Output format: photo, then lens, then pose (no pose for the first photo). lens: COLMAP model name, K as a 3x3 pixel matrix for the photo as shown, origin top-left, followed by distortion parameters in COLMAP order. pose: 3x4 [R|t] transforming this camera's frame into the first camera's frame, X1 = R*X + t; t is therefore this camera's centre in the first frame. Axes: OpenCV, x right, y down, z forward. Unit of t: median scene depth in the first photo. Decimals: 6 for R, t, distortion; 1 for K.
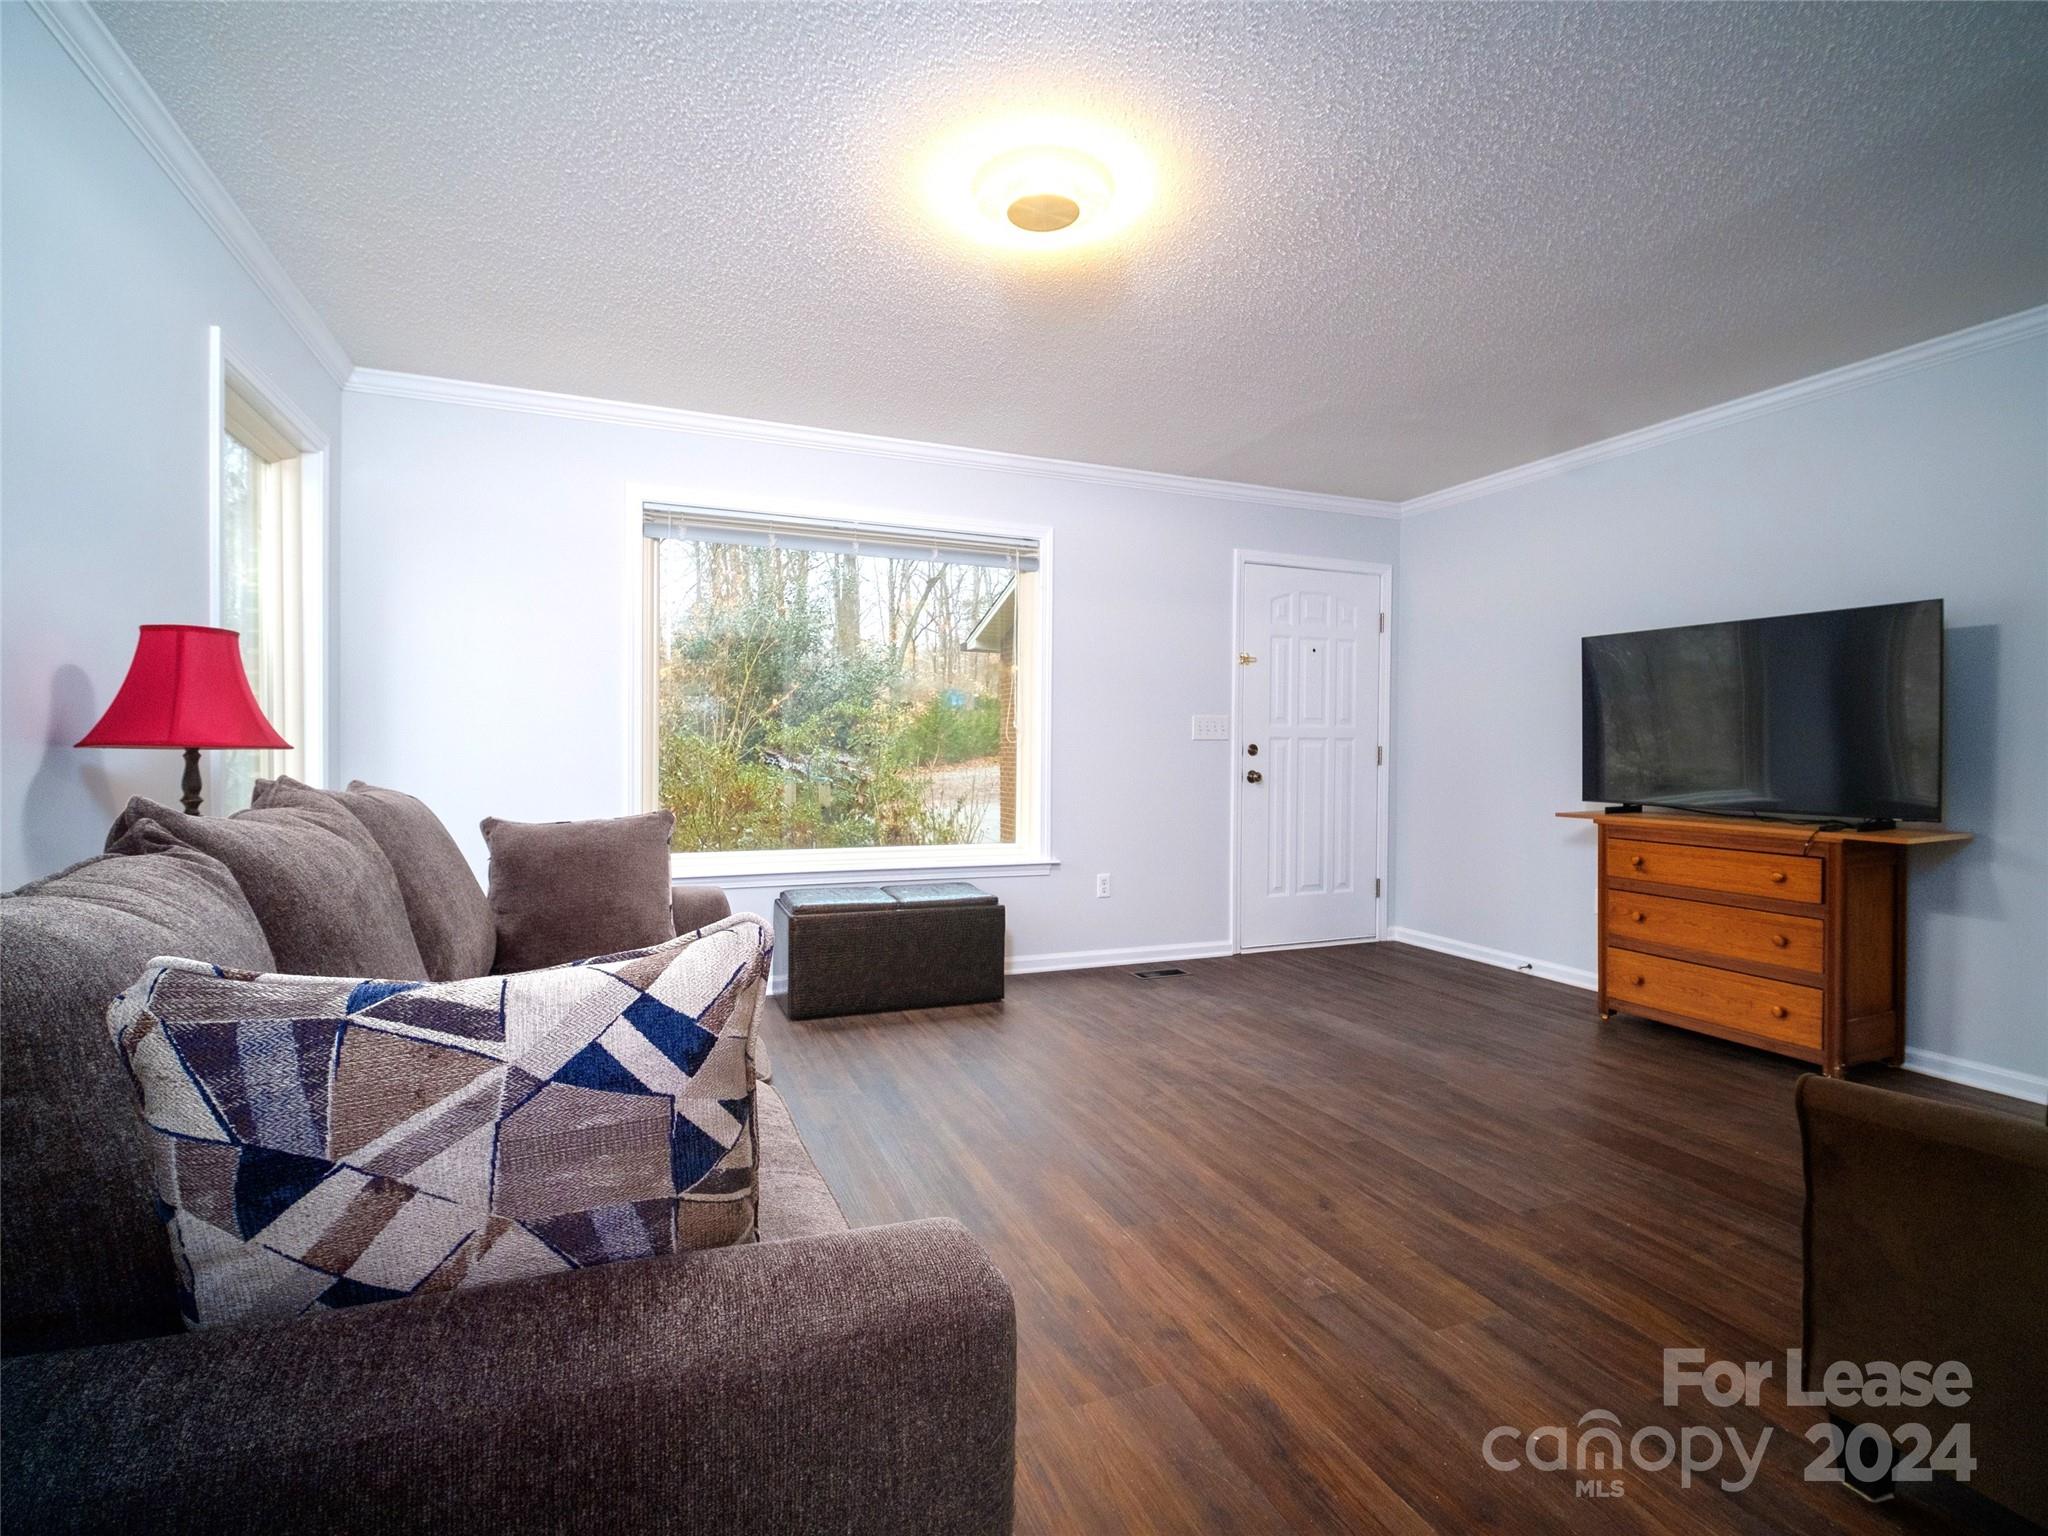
lens RADIAL K [[932.9, 0, 1024.0], [0, 932.9, 768.0], [0, 0, 1]] dist [-0.006858, -0.000432]
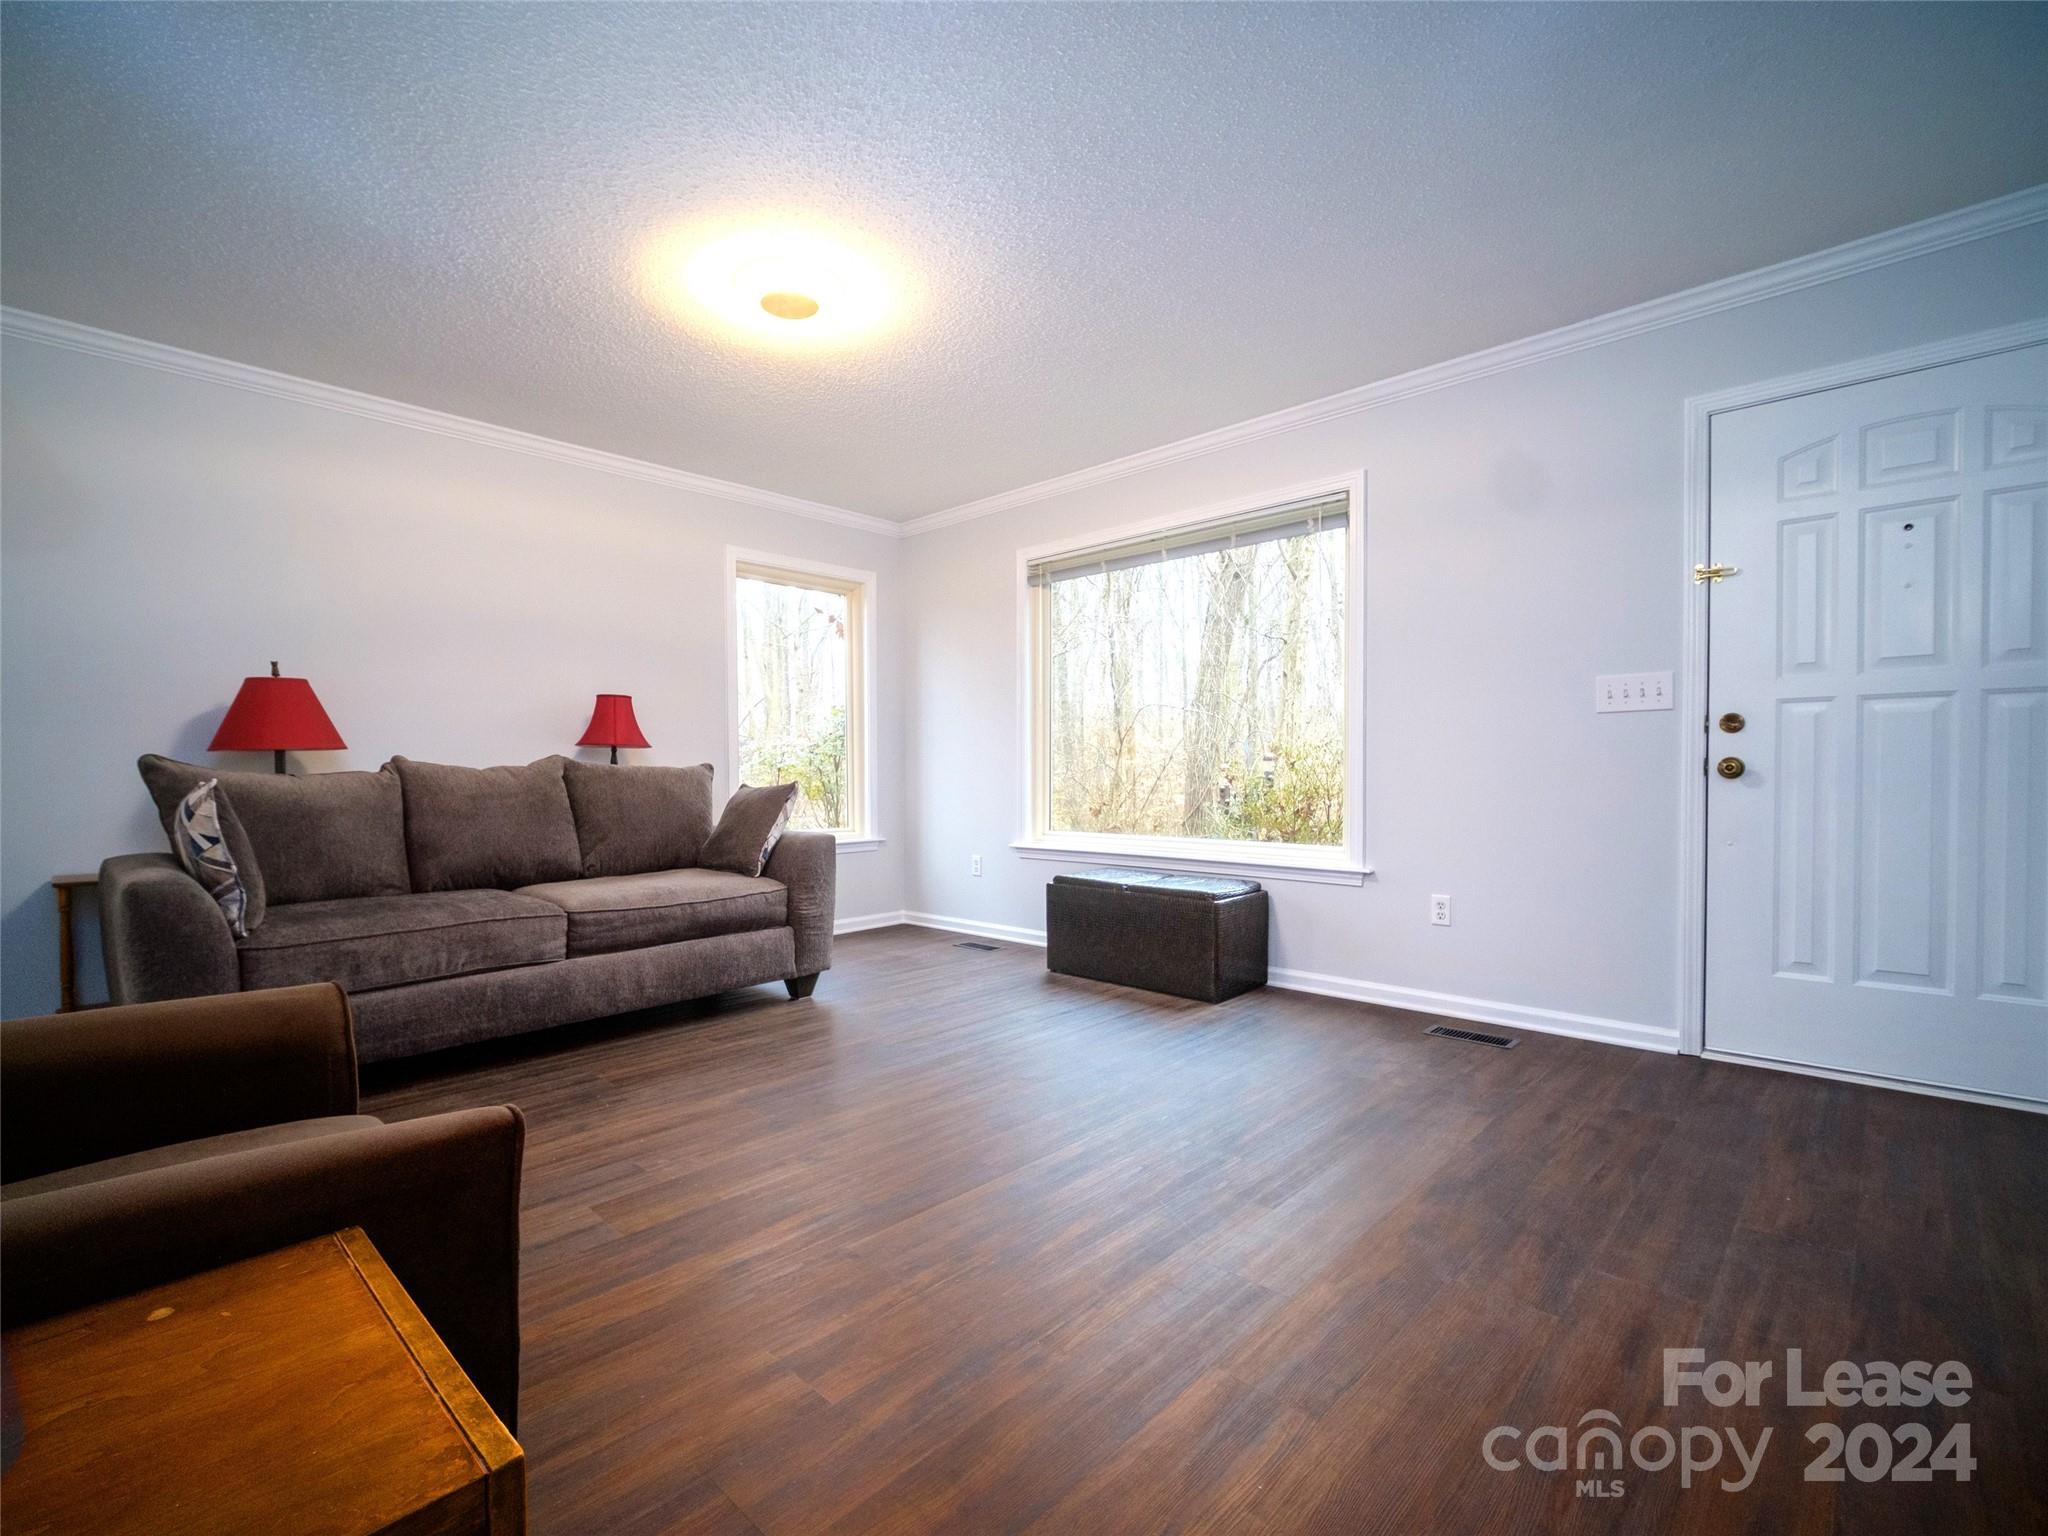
lens RADIAL K [[923.9, 0, 1023.0], [0, 923.9, 786.9], [0, 0, 1]] dist [-0.000216, -0.000315]
pose [[0.445458, -0.000467, -0.895303, 0.671679], [-0.008959, 0.999947, -0.004979, 0.033421], [0.895258, 0.010238, 0.445431, 0.380673]]
